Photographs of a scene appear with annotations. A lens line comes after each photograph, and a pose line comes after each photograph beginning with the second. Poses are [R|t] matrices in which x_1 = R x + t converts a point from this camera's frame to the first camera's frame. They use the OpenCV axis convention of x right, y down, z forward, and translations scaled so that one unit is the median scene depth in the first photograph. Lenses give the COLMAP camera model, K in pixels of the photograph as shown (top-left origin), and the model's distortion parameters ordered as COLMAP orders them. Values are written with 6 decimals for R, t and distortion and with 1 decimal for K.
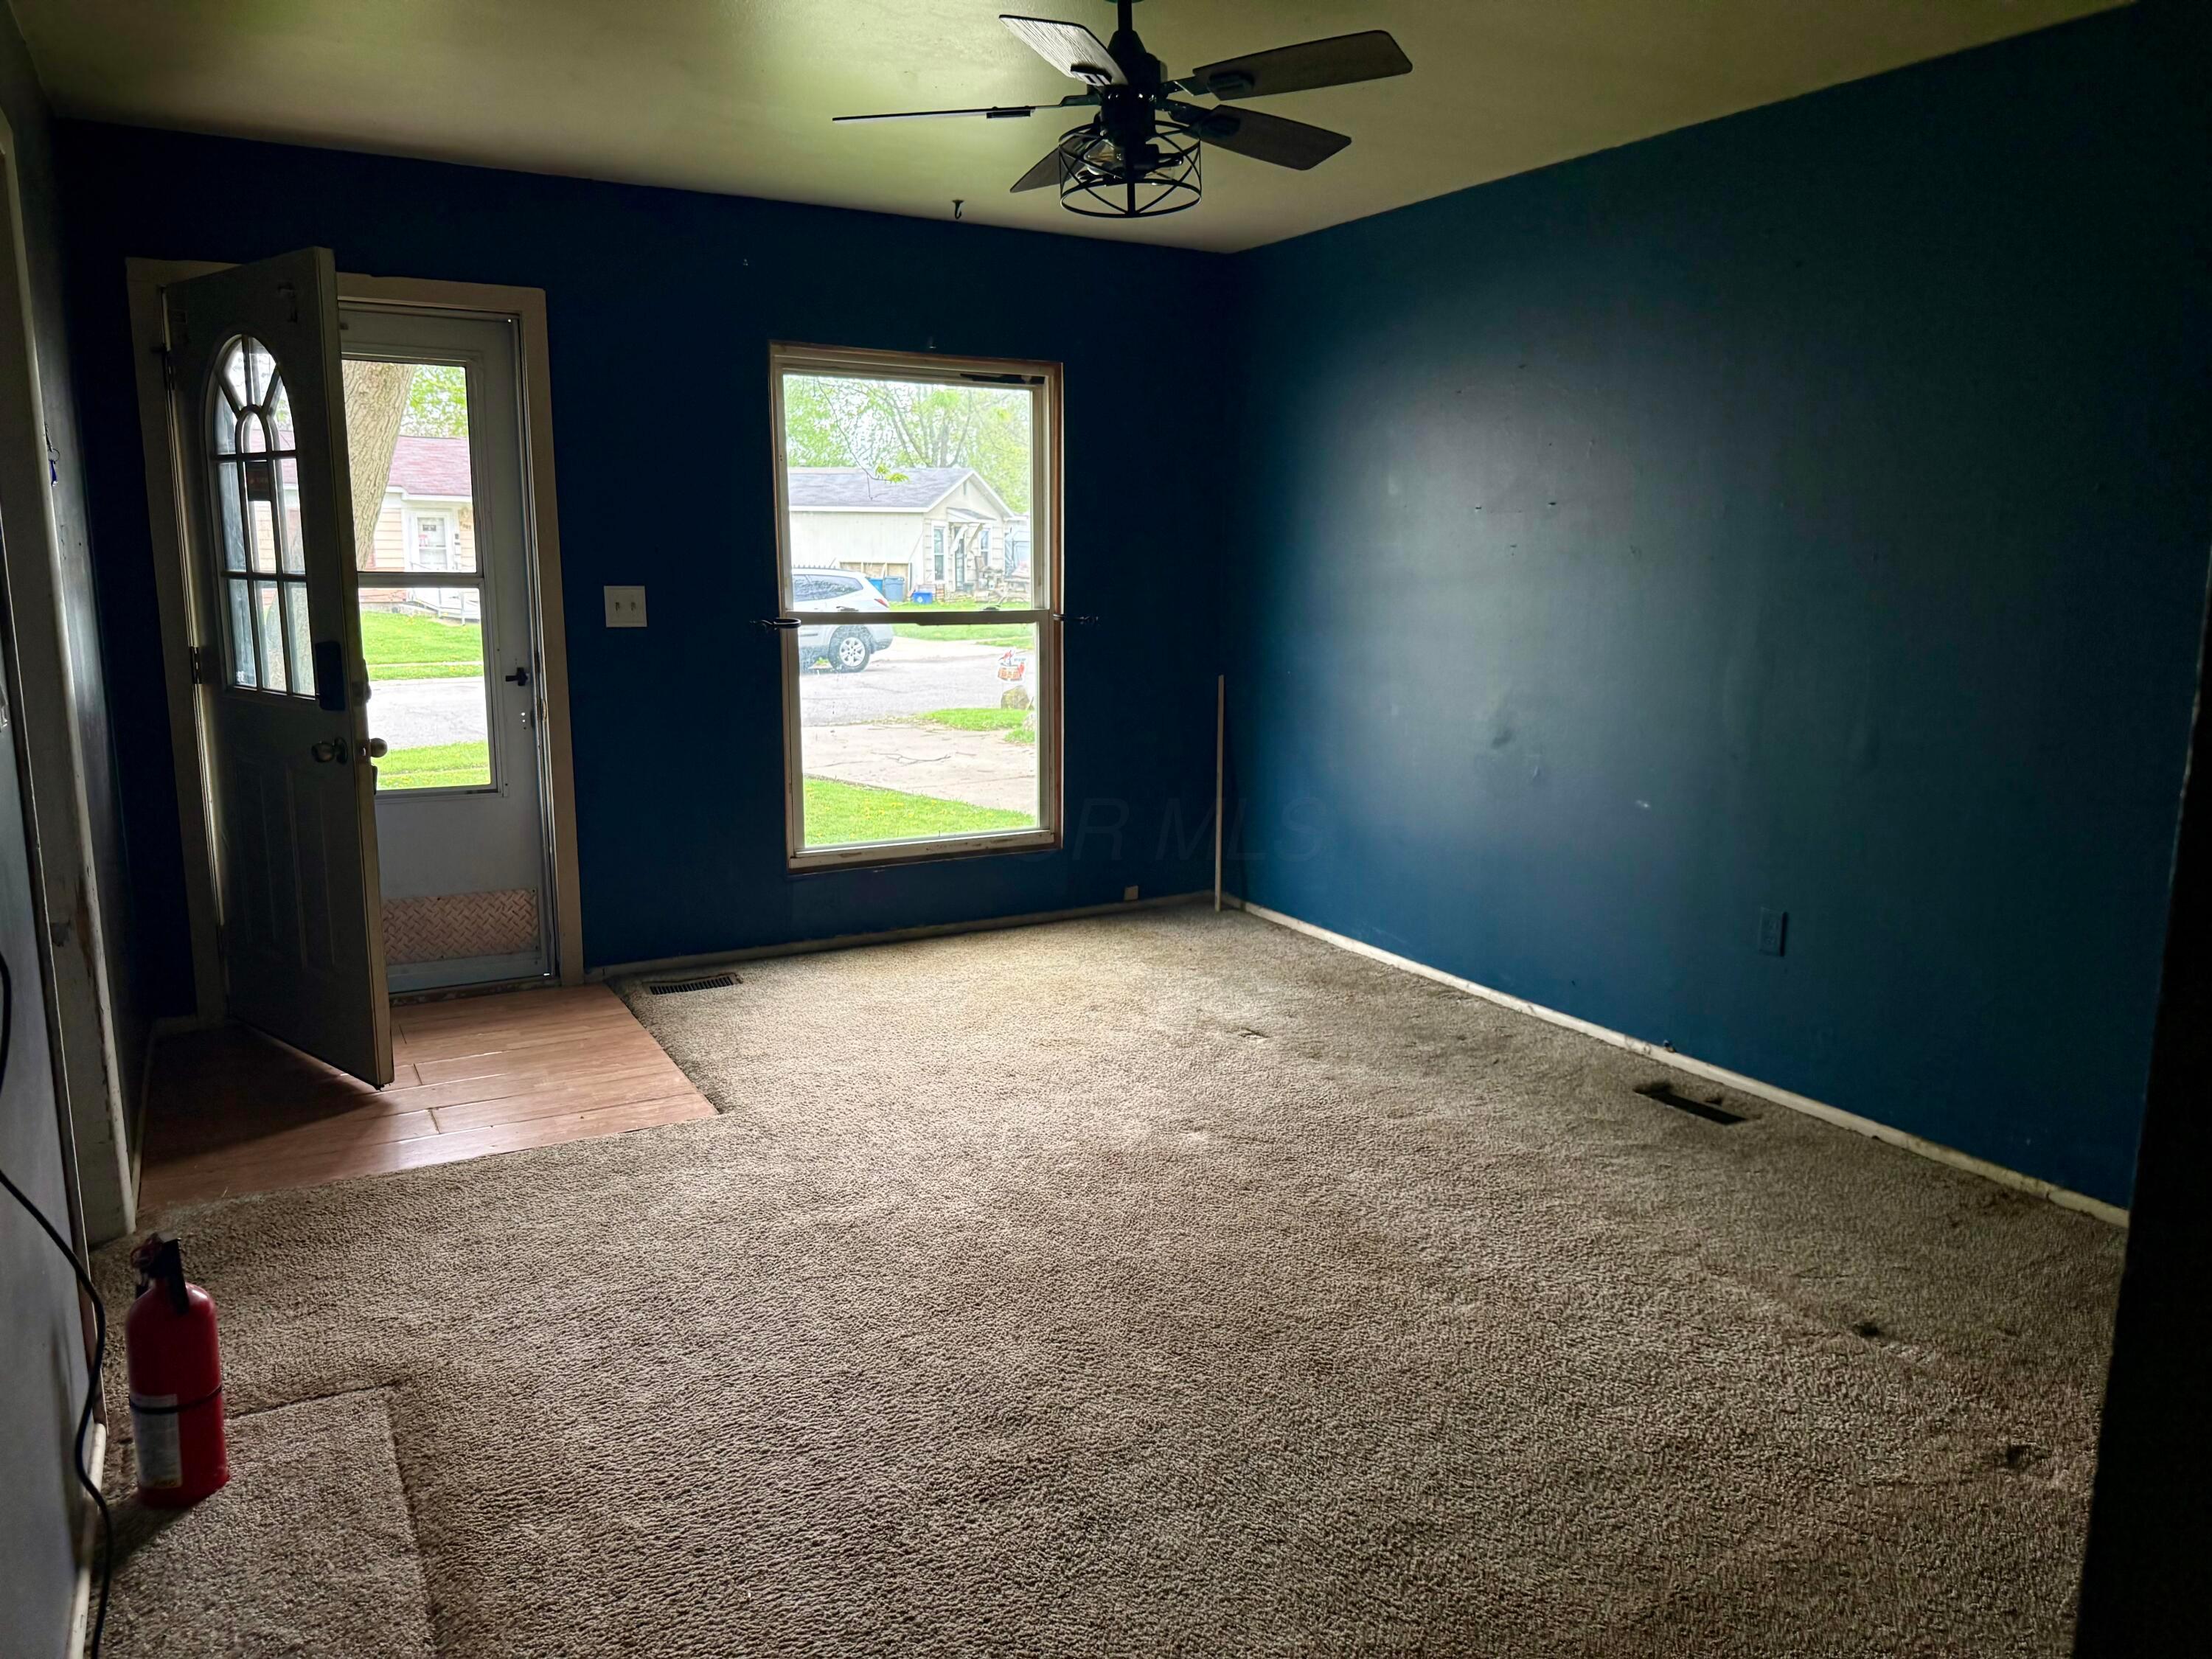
lens RADIAL K [[1565.1, 0, 1110.8], [0, 1565.1, 830.1], [0, 0, 1]] dist [0.144613, -0.218991]
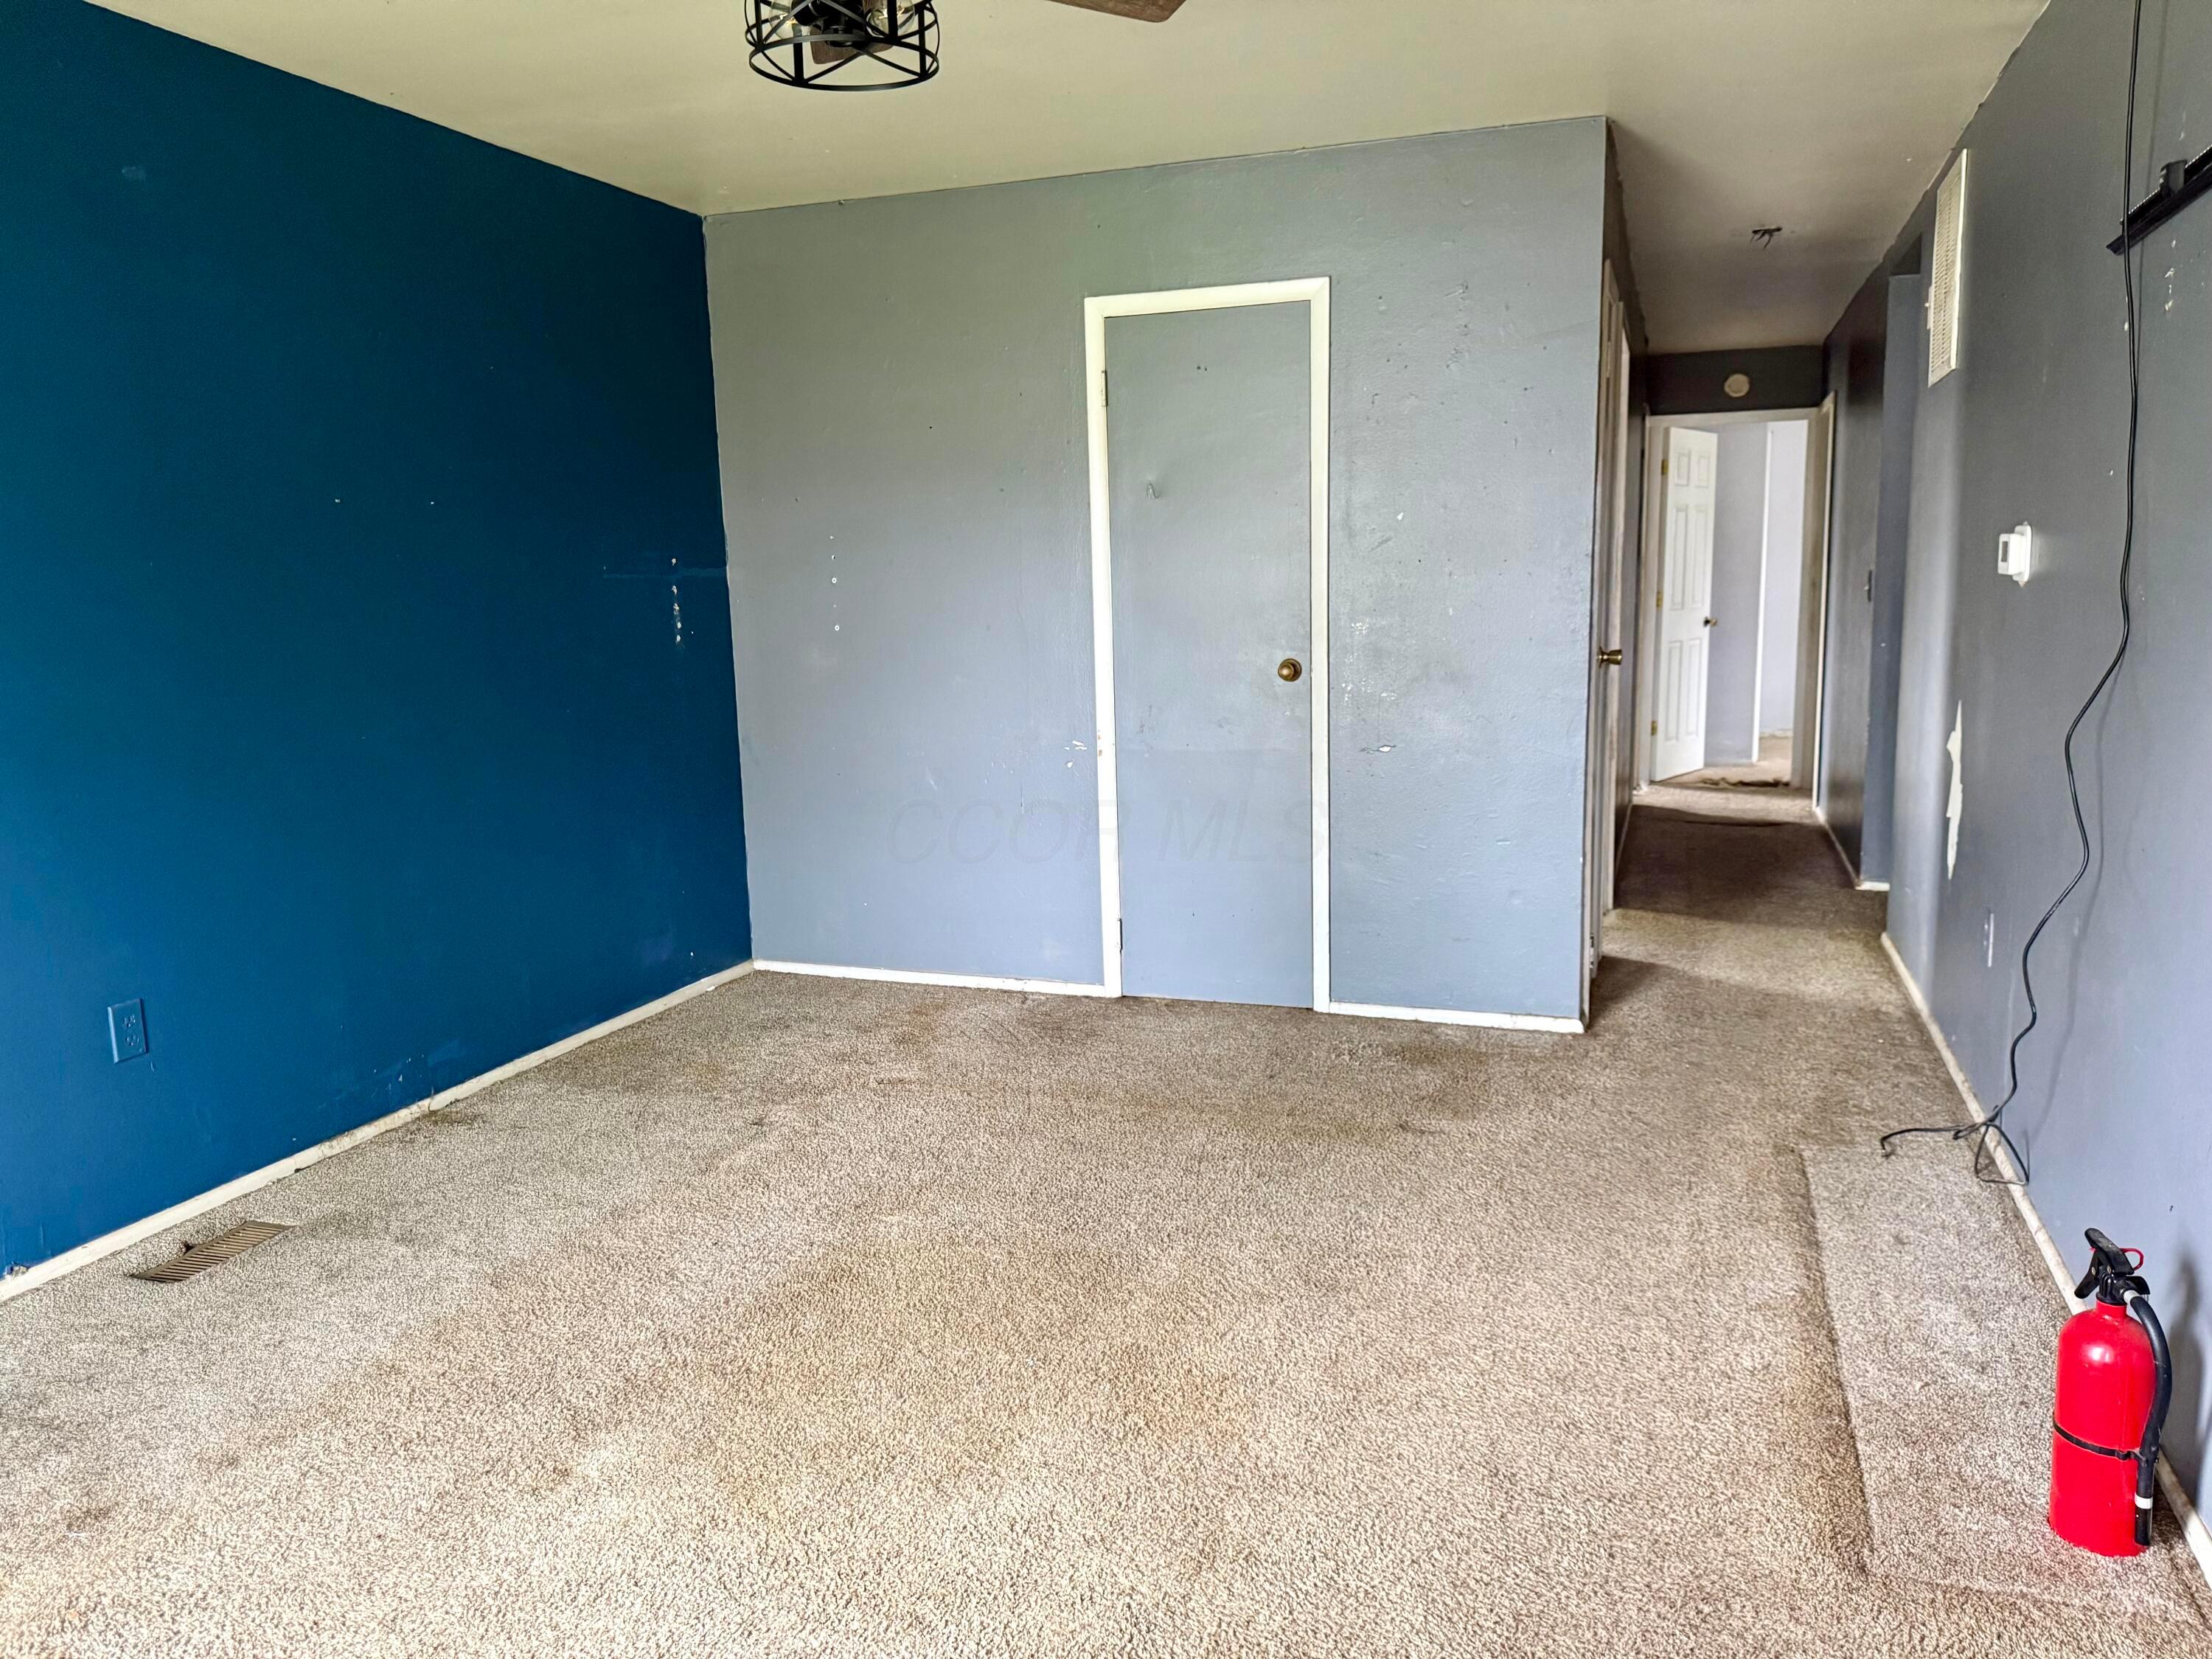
lens RADIAL K [[1565.1, 0, 1110.8], [0, 1565.1, 830.1], [0, 0, 1]] dist [0.144613, -0.218991]
pose [[-0.654724, -0.114095, 0.747207, -0.566677], [0.150918, 0.948905, 0.277132, -0.204993], [-0.740649, 0.294212, -0.604052, 1.233997]]
